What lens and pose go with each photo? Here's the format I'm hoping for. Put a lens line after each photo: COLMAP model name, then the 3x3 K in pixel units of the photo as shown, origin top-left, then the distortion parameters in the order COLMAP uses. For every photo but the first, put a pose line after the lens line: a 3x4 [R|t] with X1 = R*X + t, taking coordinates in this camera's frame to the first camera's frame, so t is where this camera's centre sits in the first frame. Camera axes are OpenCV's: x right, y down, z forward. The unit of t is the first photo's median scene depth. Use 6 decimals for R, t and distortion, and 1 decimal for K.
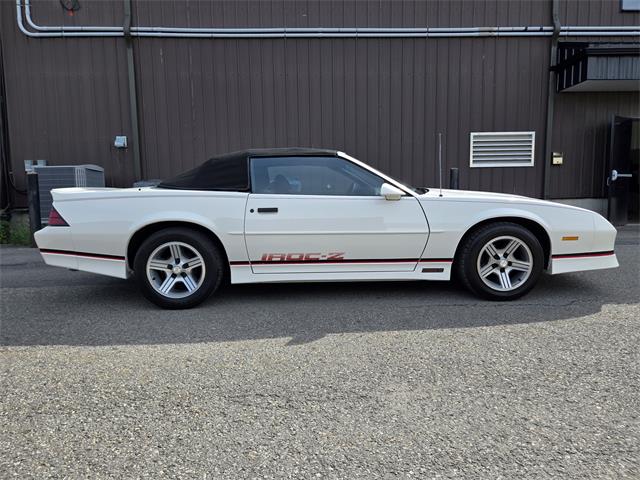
lens RADIAL K [[398.1, 0, 291.2], [0, 398.1, 226.7], [0, 0, 1]] dist [0.057319, -0.041103]
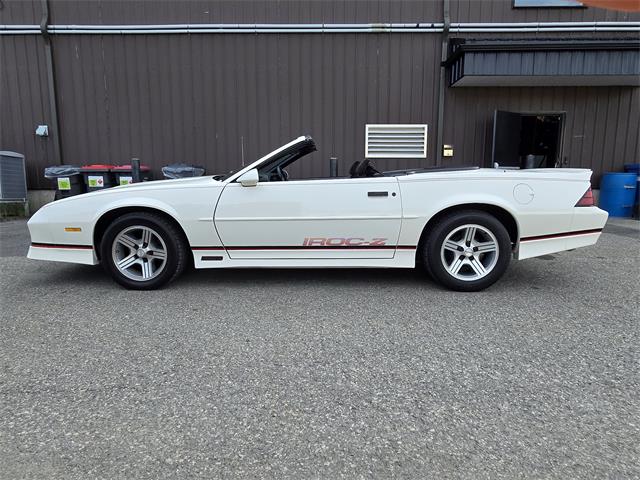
lens RADIAL K [[409.0, 0, 317.7], [0, 409.0, 237.9], [0, 0, 1]] dist [0.001074, -0.001258]
pose [[0.998411, 0.023183, -0.051353, 0.102842], [-0.019853, 0.997725, 0.064432, -0.000744], [0.052730, -0.063310, 0.996600, -0.026950]]
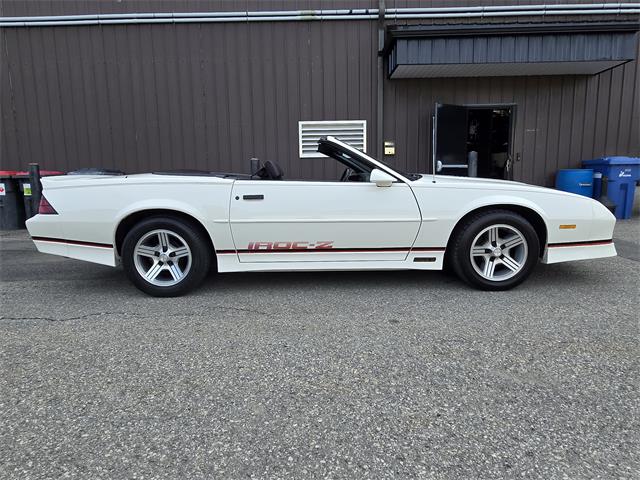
lens RADIAL K [[409.0, 0, 317.7], [0, 409.0, 237.9], [0, 0, 1]] dist [0.001074, -0.001258]
pose [[0.999160, 0.002350, -0.040912, 0.143577], [0.000101, 0.998210, 0.059801, -0.003511], [0.040979, -0.059755, 0.997372, 0.000940]]
